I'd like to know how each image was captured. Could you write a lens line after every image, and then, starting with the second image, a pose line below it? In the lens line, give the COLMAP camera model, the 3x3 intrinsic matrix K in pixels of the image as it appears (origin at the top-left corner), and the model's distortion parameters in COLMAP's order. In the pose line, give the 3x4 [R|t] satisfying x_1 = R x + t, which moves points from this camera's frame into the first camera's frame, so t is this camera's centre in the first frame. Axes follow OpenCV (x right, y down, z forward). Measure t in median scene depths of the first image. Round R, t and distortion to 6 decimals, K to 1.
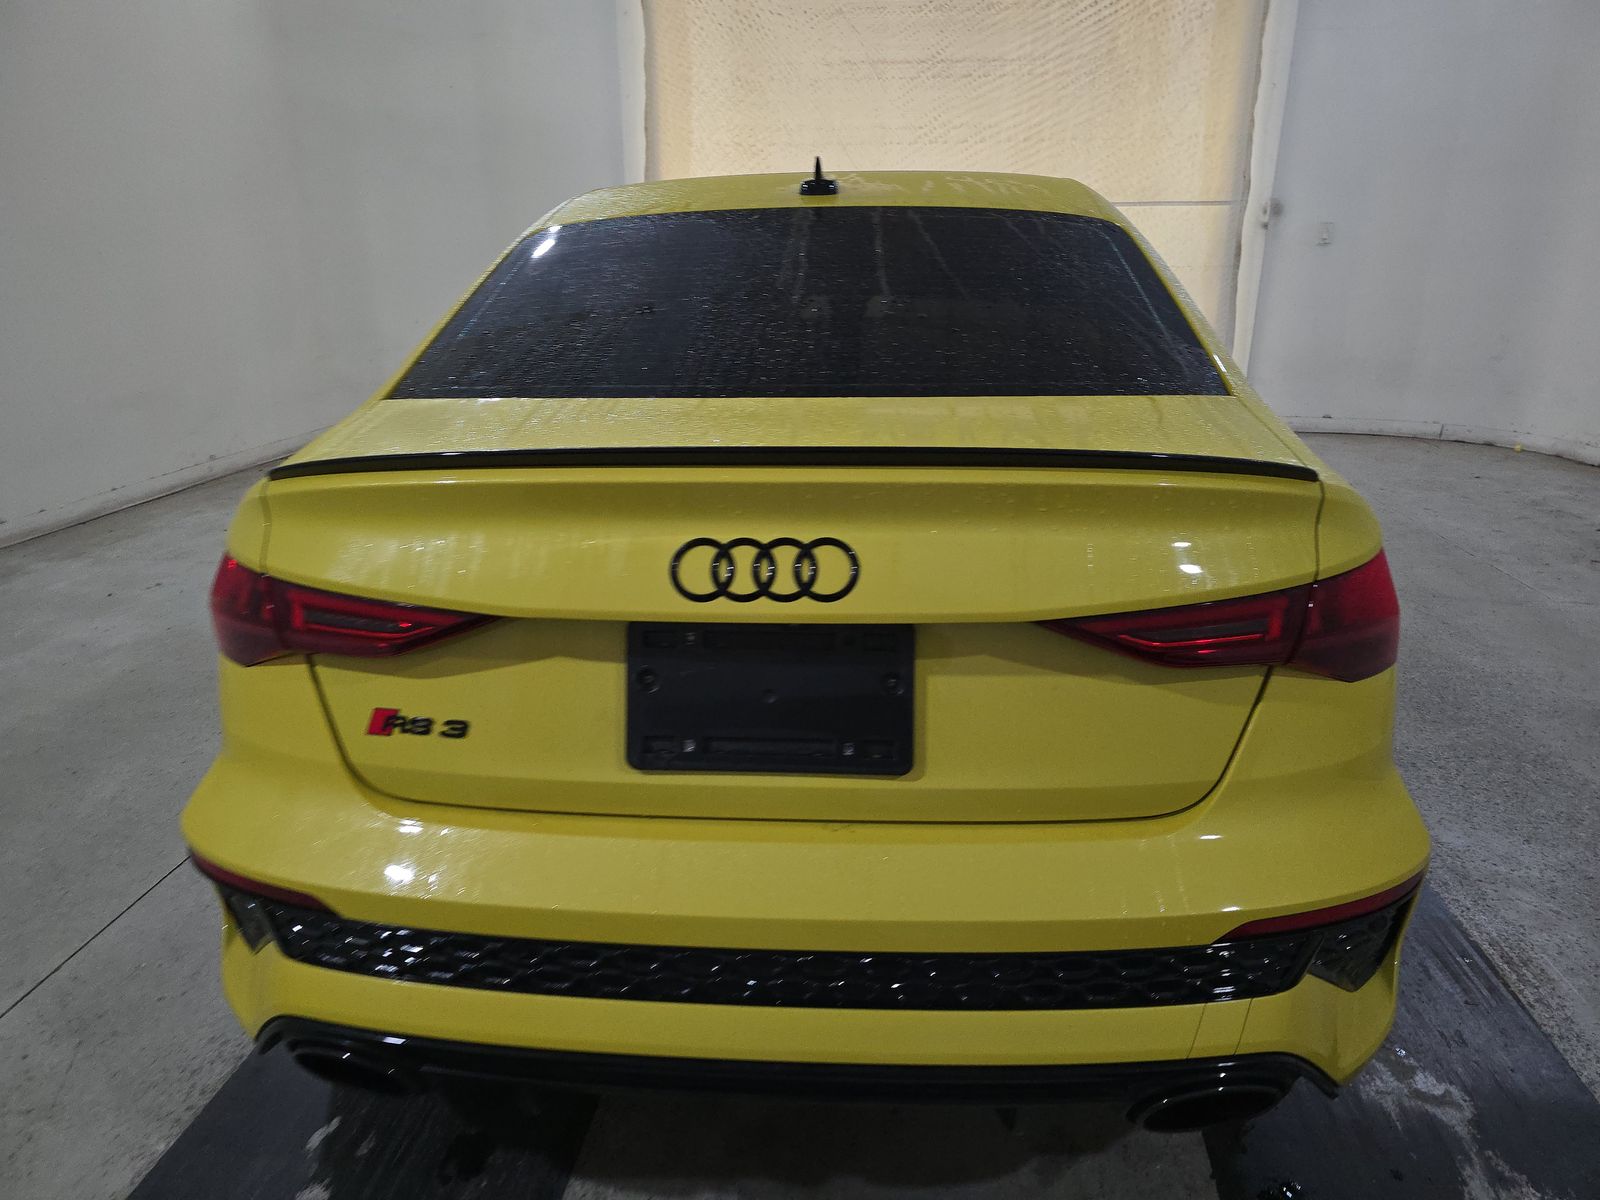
lens RADIAL K [[1078.8, 0, 804.4], [0, 1078.8, 596.3], [0, 0, 1]] dist [0.028059, -0.029546]
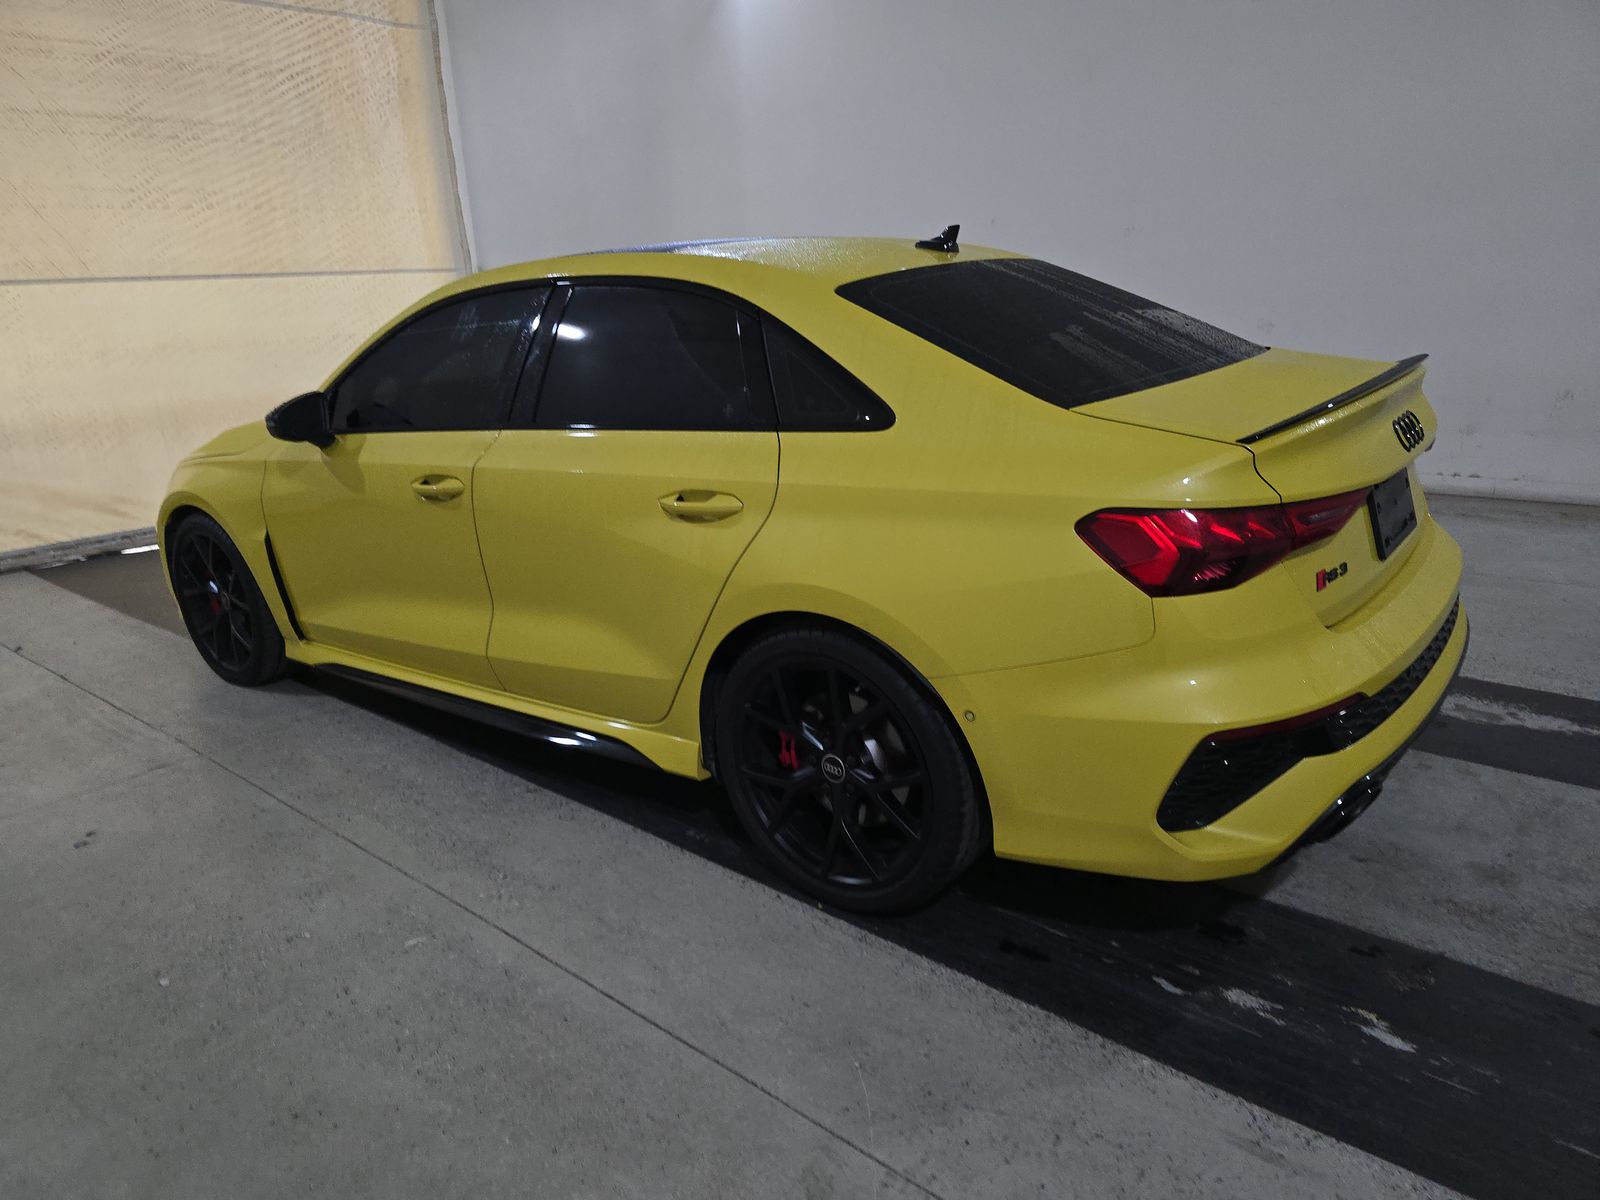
lens RADIAL K [[1078.8, 0, 797.9], [0, 1078.8, 591.8], [0, 0, 1]] dist [0.028059, -0.029546]
pose [[0.550393, -0.252610, 0.795773, -0.395940], [0.302568, 0.948689, 0.091882, -0.045823], [-0.778152, 0.190204, 0.598584, 0.125733]]
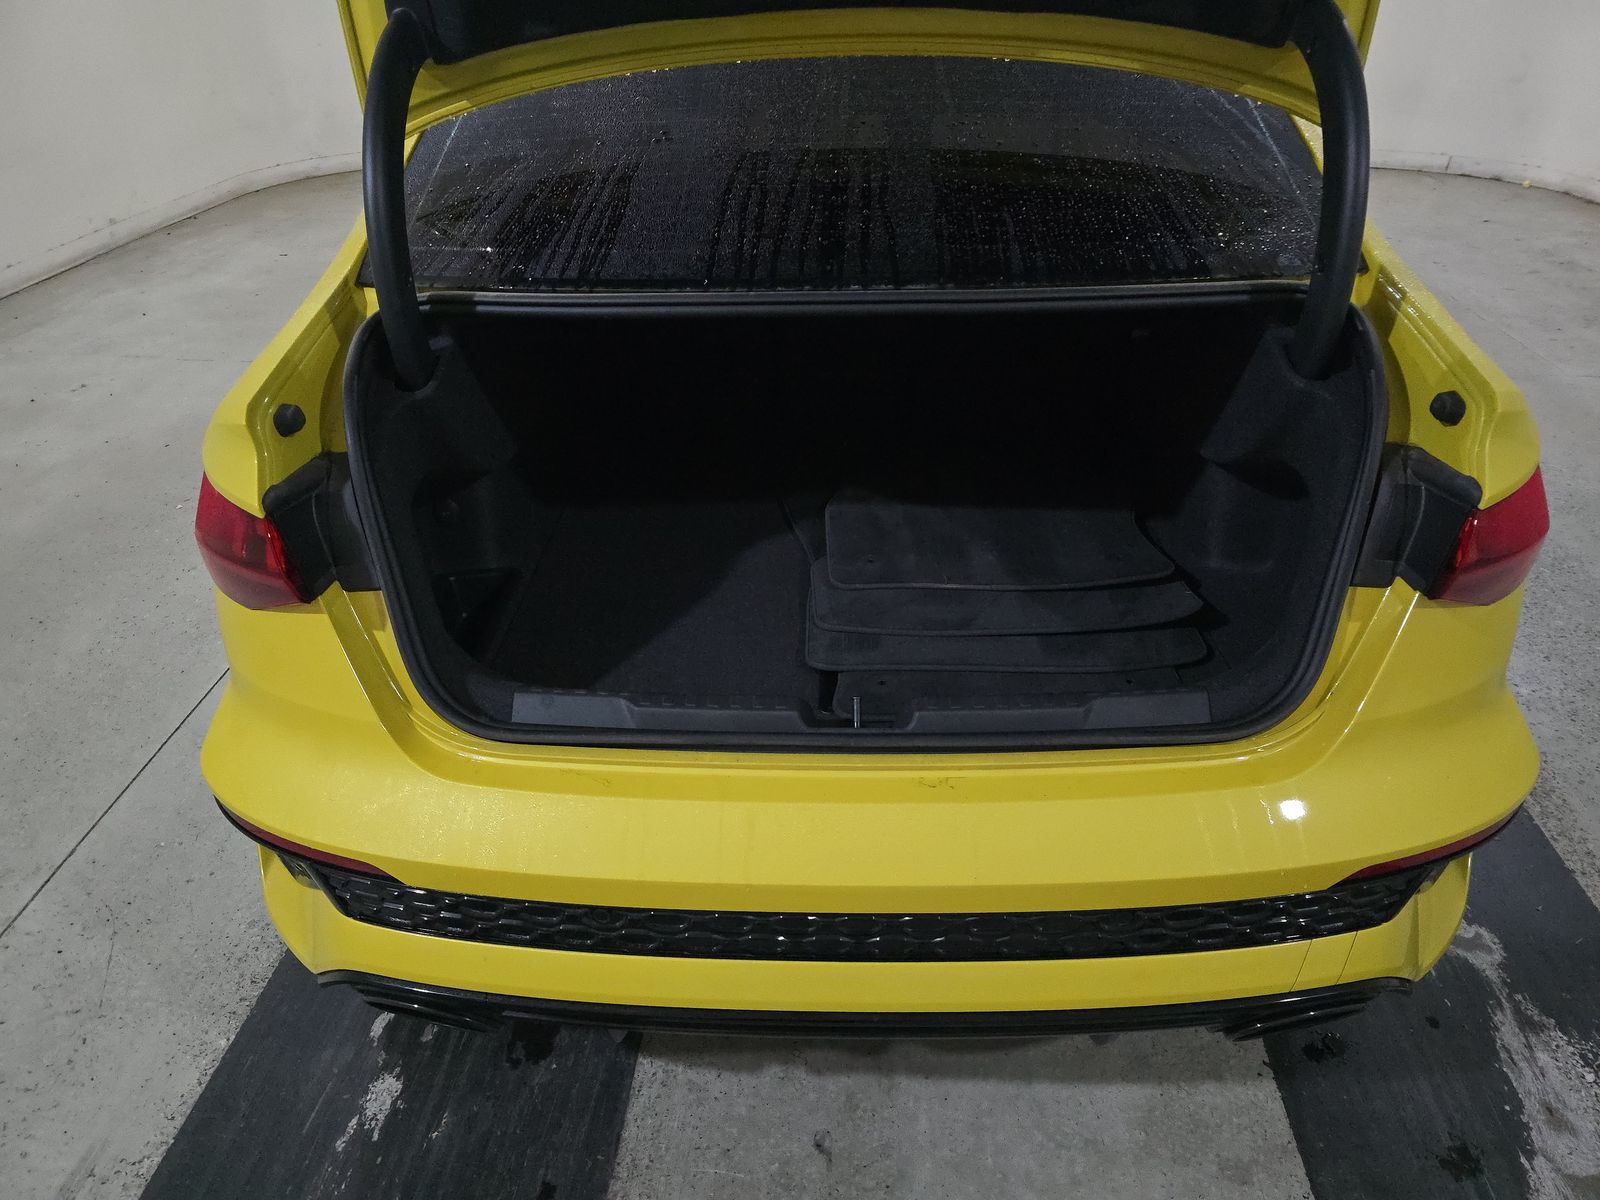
lens RADIAL K [[1078.8, 0, 806.1], [0, 1078.8, 608.5], [0, 0, 1]] dist [0.028059, -0.029546]
pose [[0.998633, -0.032234, 0.041153, -0.020687], [0.020937, 0.967986, 0.250128, -0.030000], [-0.047899, -0.248924, 0.967338, 0.026127]]
